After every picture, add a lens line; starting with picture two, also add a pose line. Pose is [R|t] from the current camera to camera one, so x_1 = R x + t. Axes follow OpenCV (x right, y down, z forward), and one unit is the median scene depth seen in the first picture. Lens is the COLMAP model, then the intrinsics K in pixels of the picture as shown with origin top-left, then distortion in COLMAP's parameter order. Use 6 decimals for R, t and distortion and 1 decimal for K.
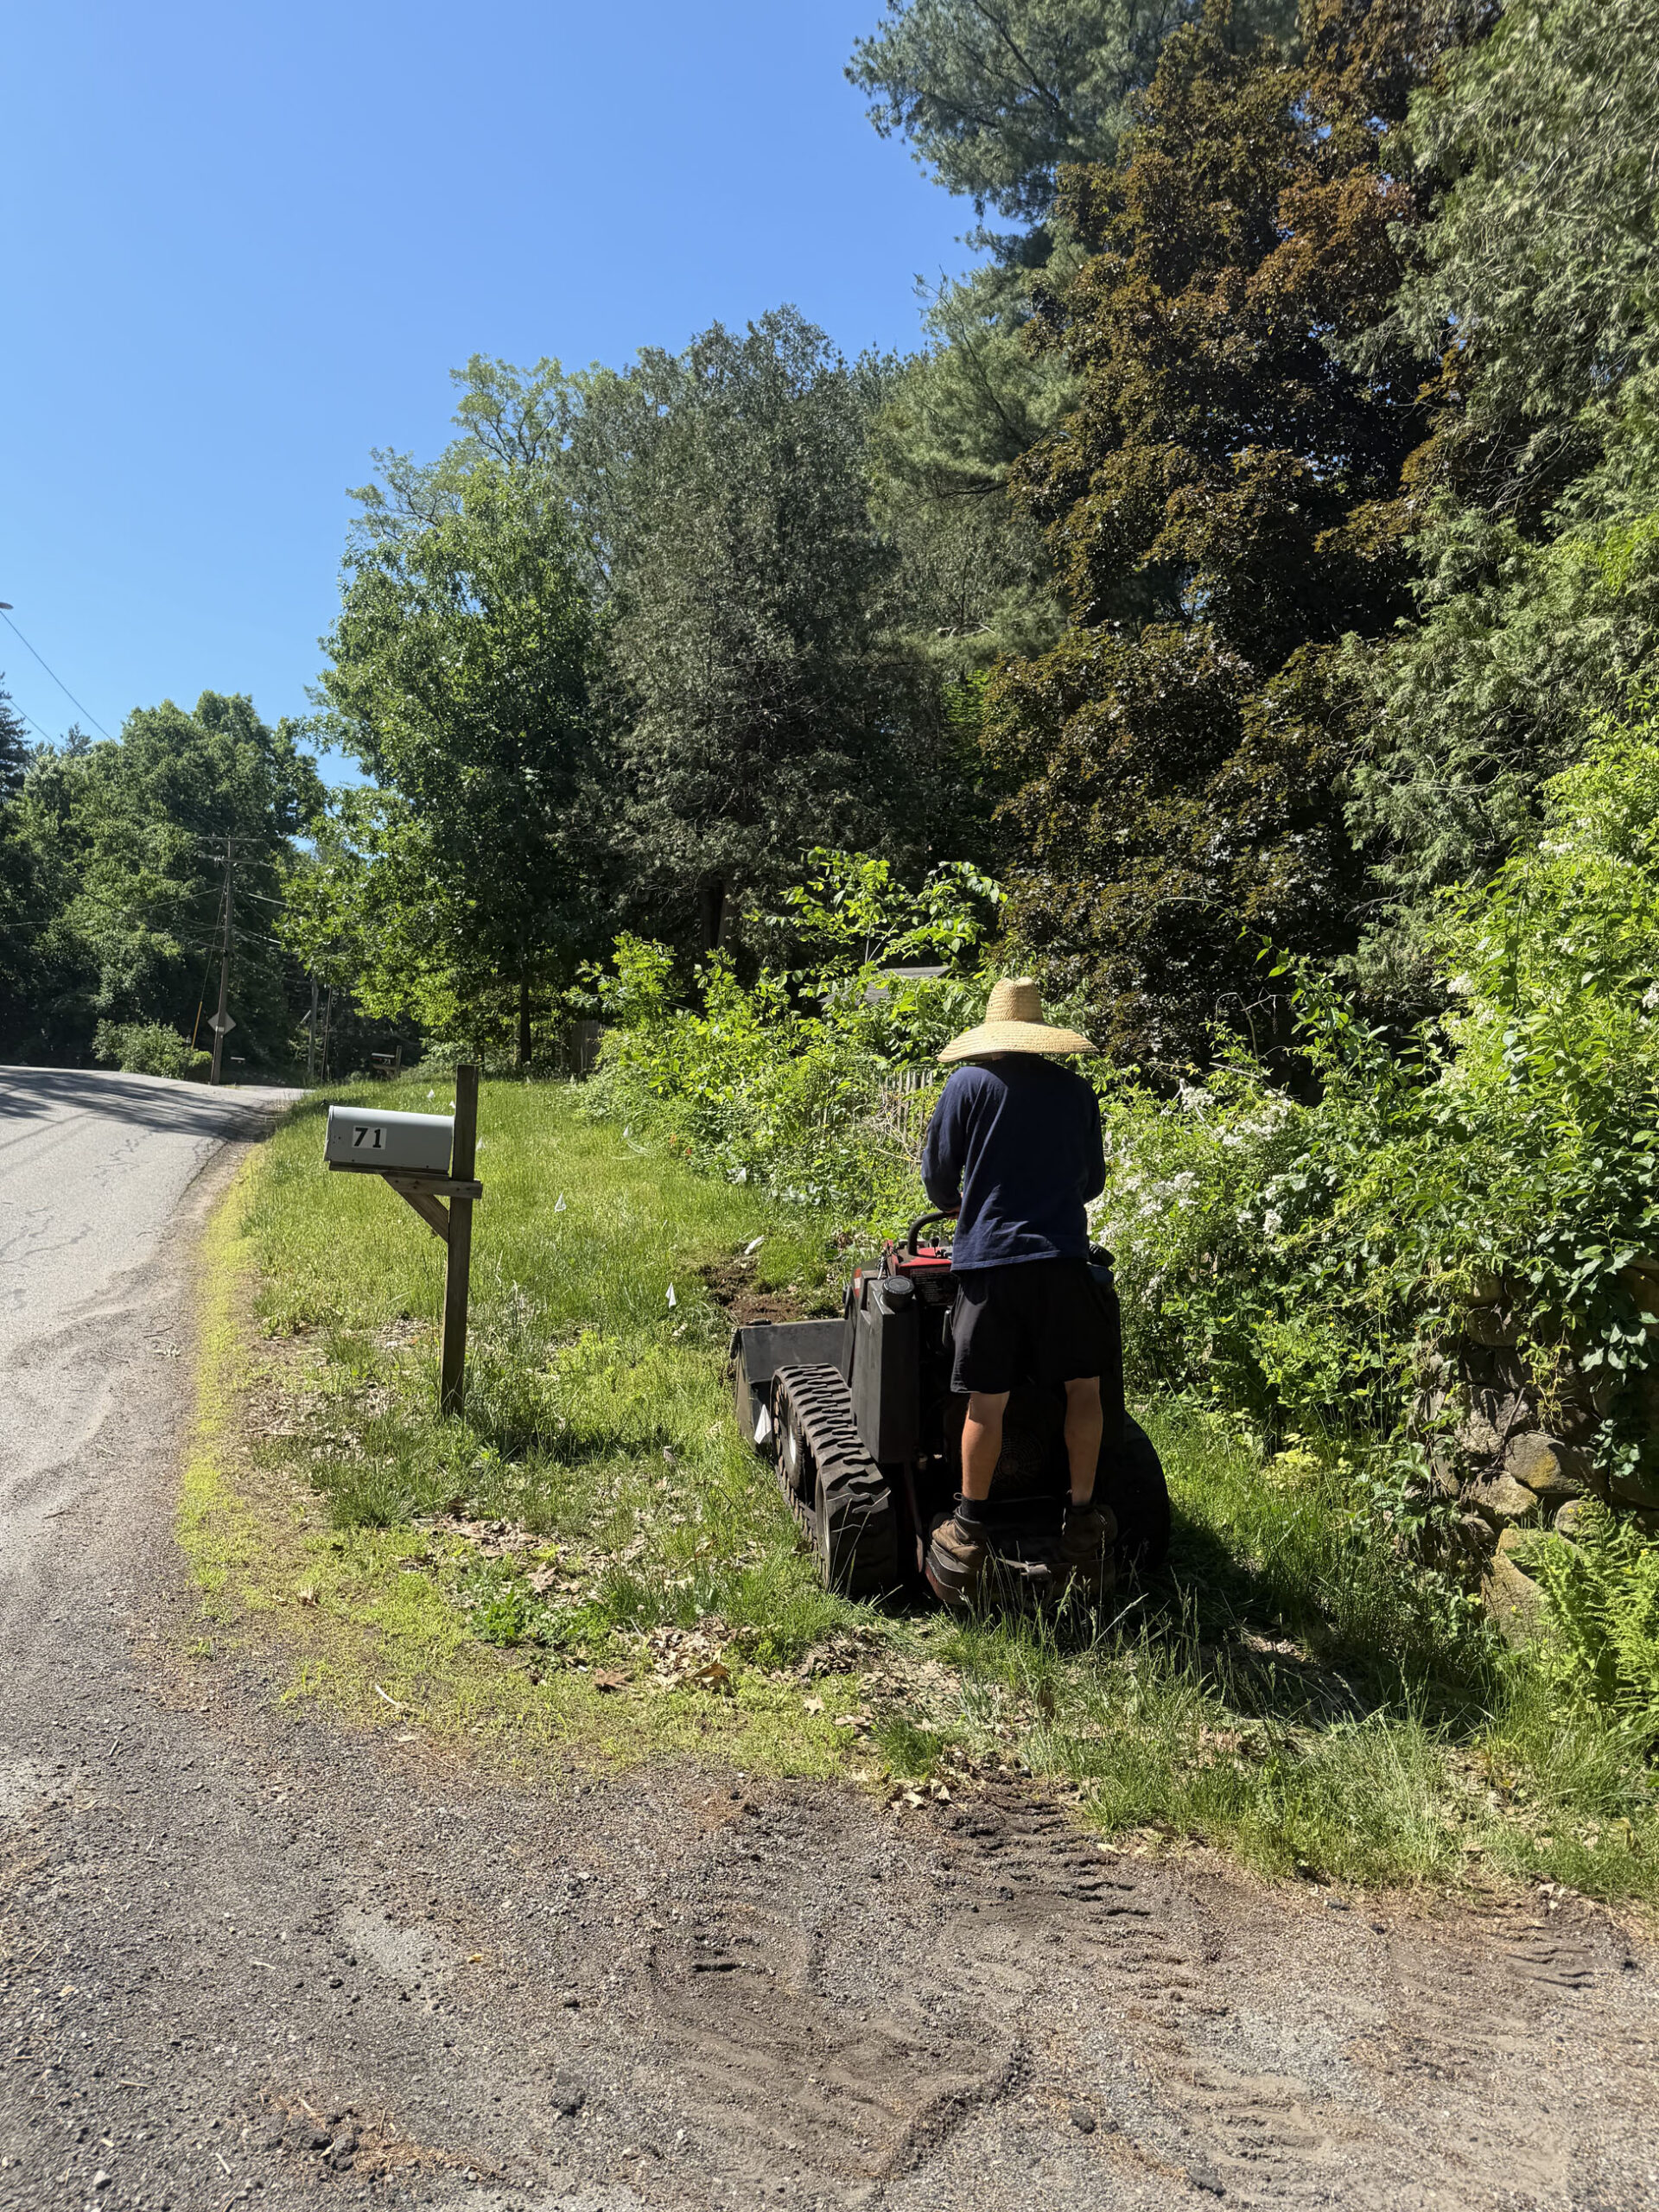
lens RADIAL K [[1545.8, 0, 825.8], [0, 1545.8, 1106.6], [0, 0, 1]] dist [-0.046744, -0.010532]
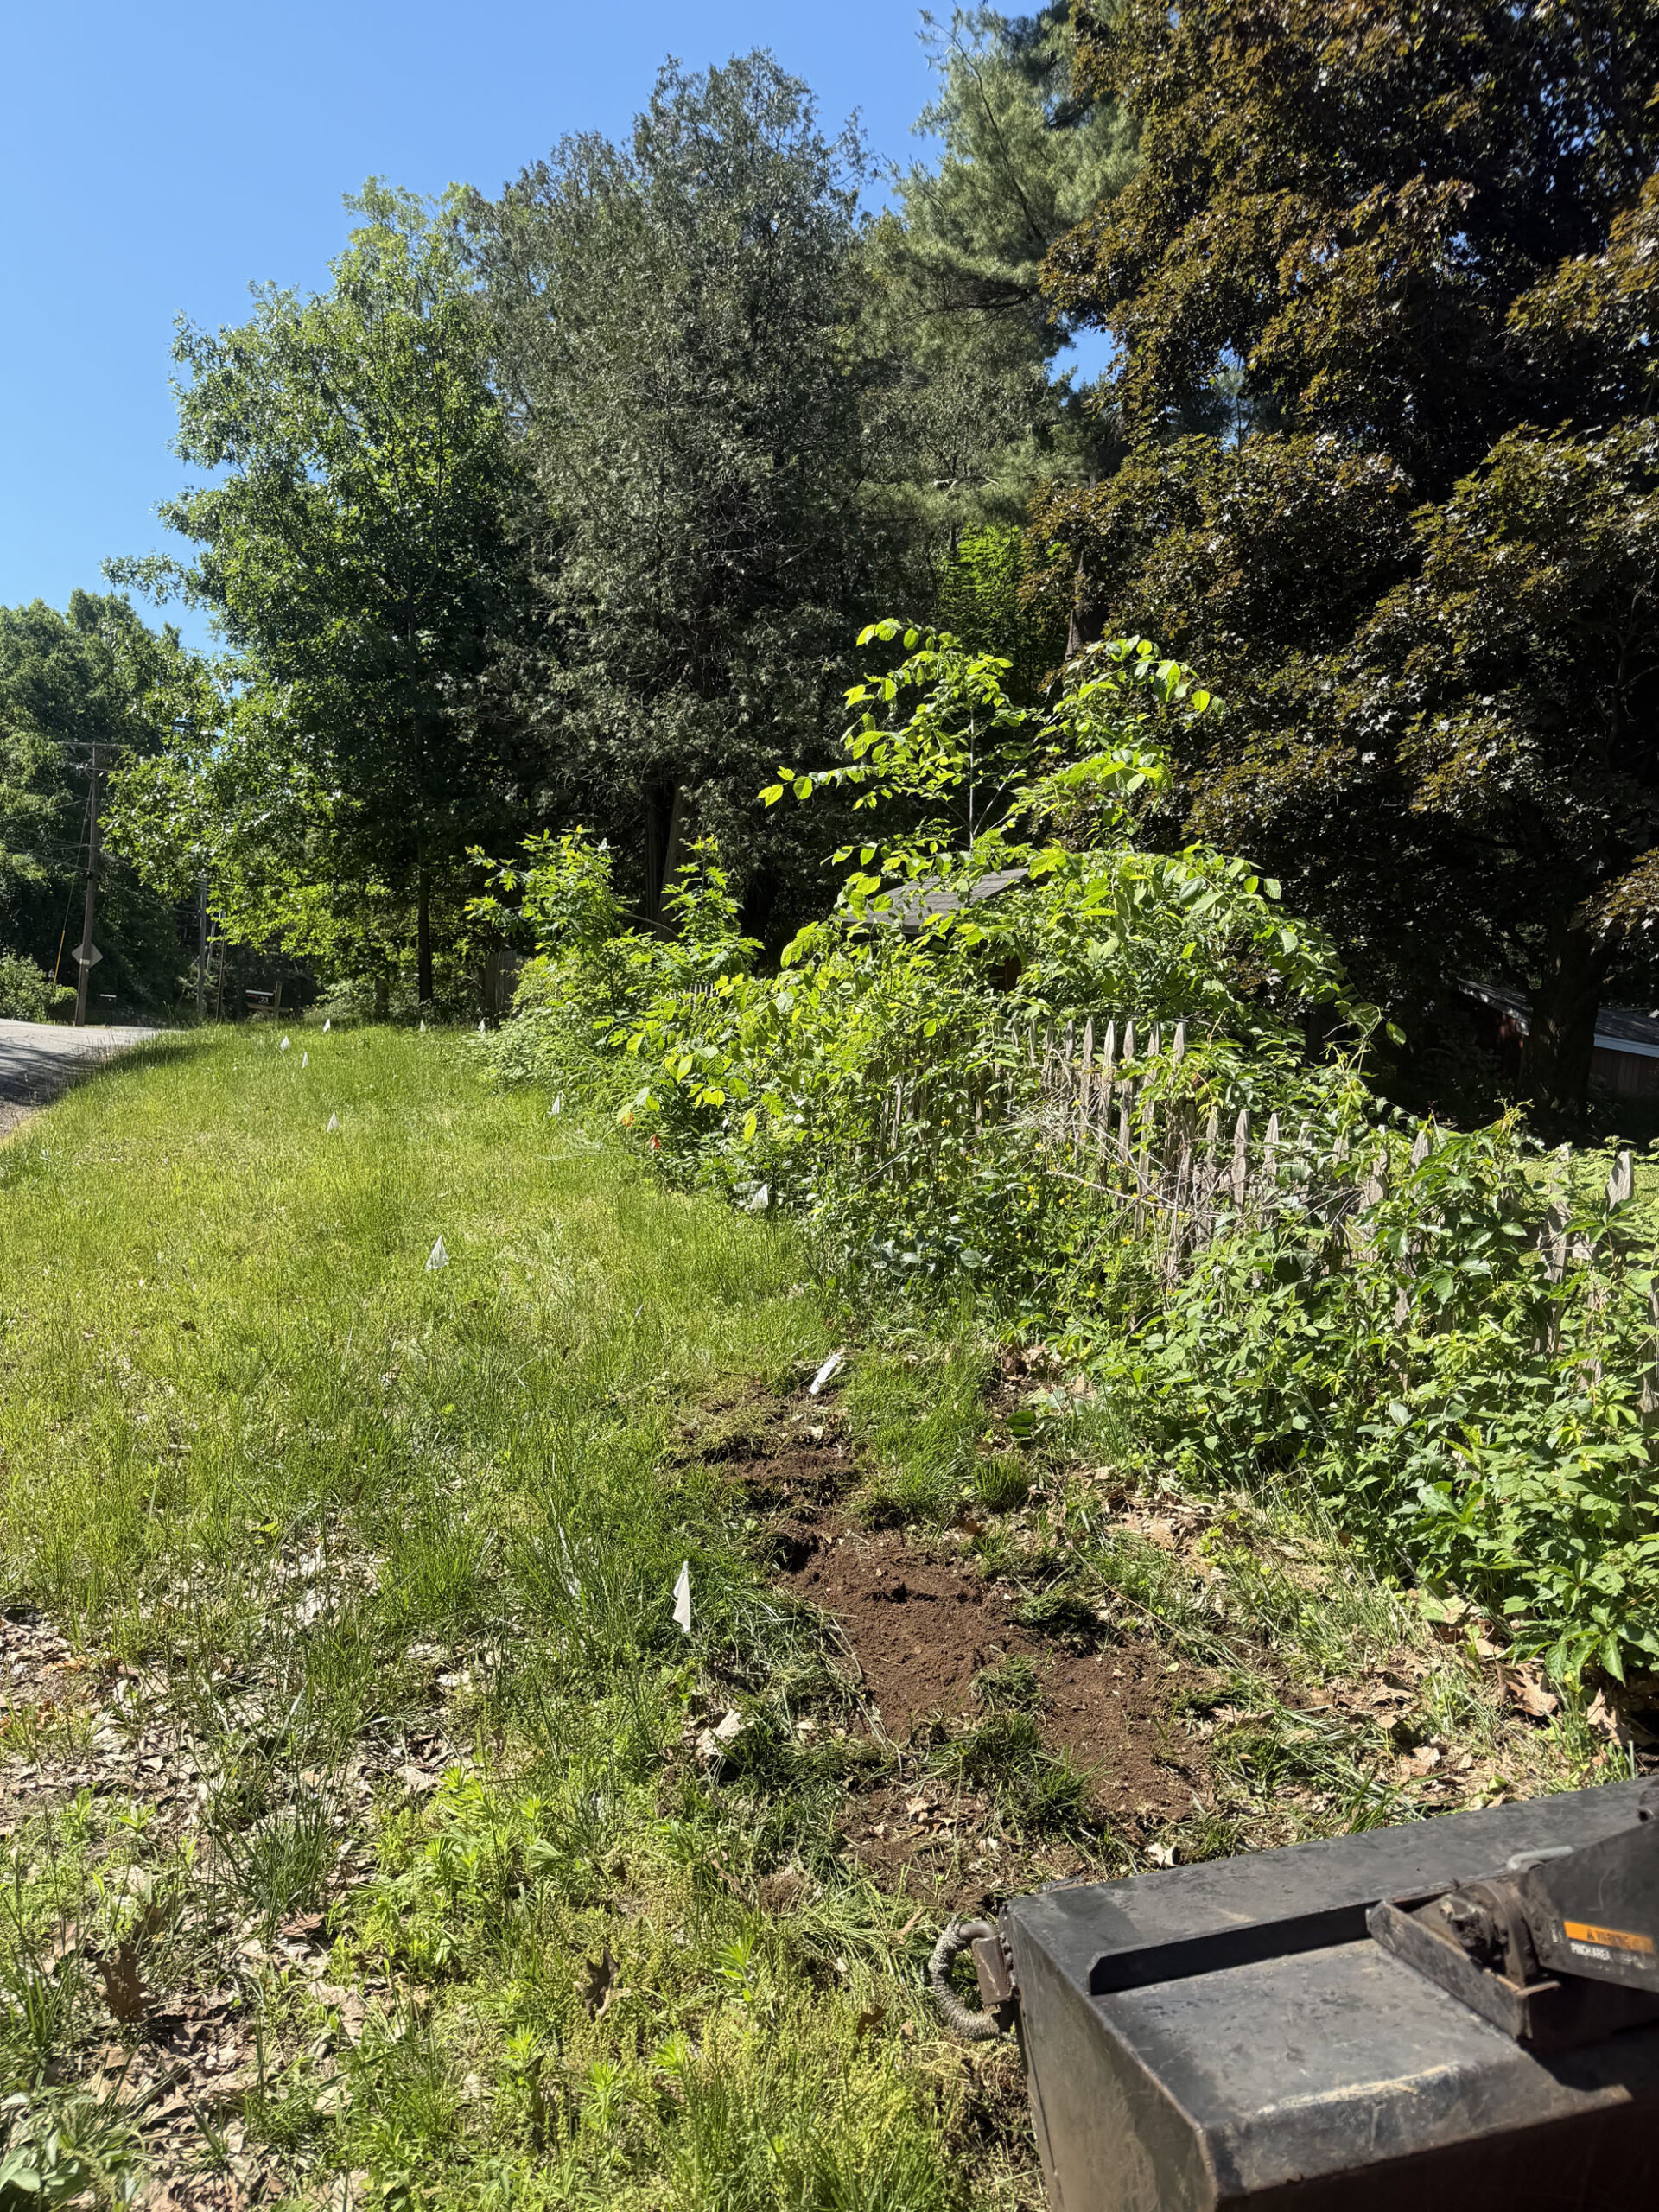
lens RADIAL K [[1545.8, 0, 920.4], [0, 1545.8, 1131.5], [0, 0, 1]] dist [-0.046744, -0.010532]
pose [[0.994348, -0.000361, 0.106169, -0.026444], [-0.005298, 0.998580, 0.053010, -0.005559], [-0.106037, -0.053273, 0.992934, 0.196143]]
